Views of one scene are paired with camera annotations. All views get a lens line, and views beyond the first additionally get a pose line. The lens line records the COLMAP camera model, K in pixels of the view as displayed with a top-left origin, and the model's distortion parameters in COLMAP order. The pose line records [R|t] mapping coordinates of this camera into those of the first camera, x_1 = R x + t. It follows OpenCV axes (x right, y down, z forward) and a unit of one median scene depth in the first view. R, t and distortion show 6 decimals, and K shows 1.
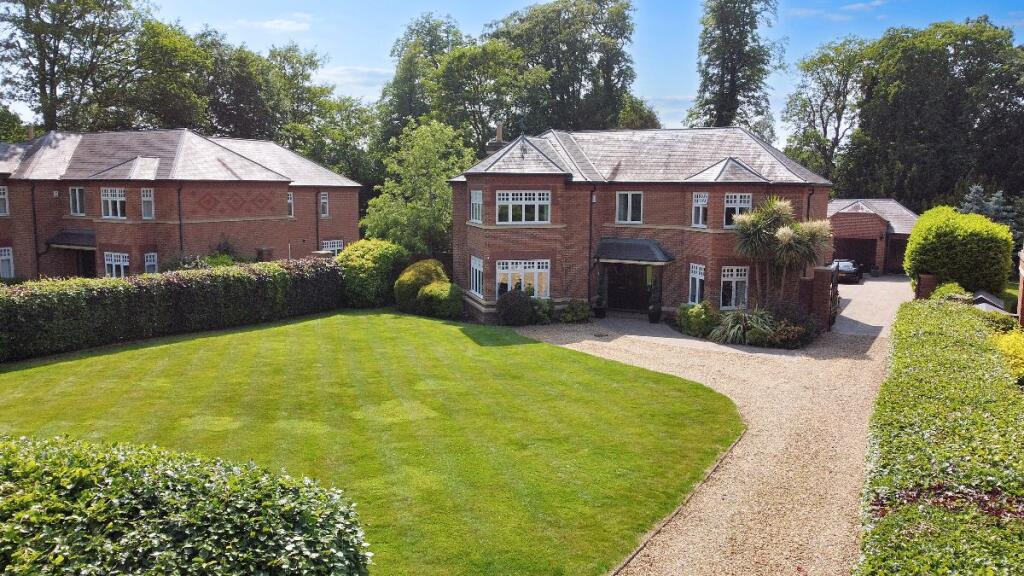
lens RADIAL K [[755.0, 0, 512.0], [0, 755.0, 288.0], [0, 0, 1]] dist [0.010137, -0.007180]
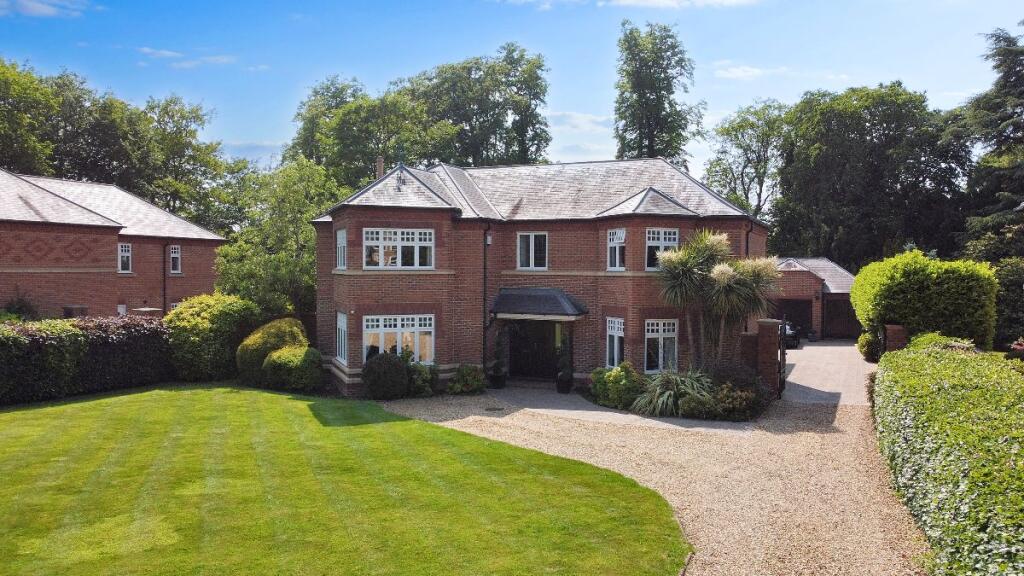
lens RADIAL K [[755.0, 0, 512.0], [0, 755.0, 288.0], [0, 0, 1]] dist [0.010137, -0.007180]
pose [[0.995482, -0.002651, 0.094914, 0.057200], [0.013087, 0.993901, -0.109498, 0.021941], [-0.094045, 0.110245, 0.989445, 0.203172]]
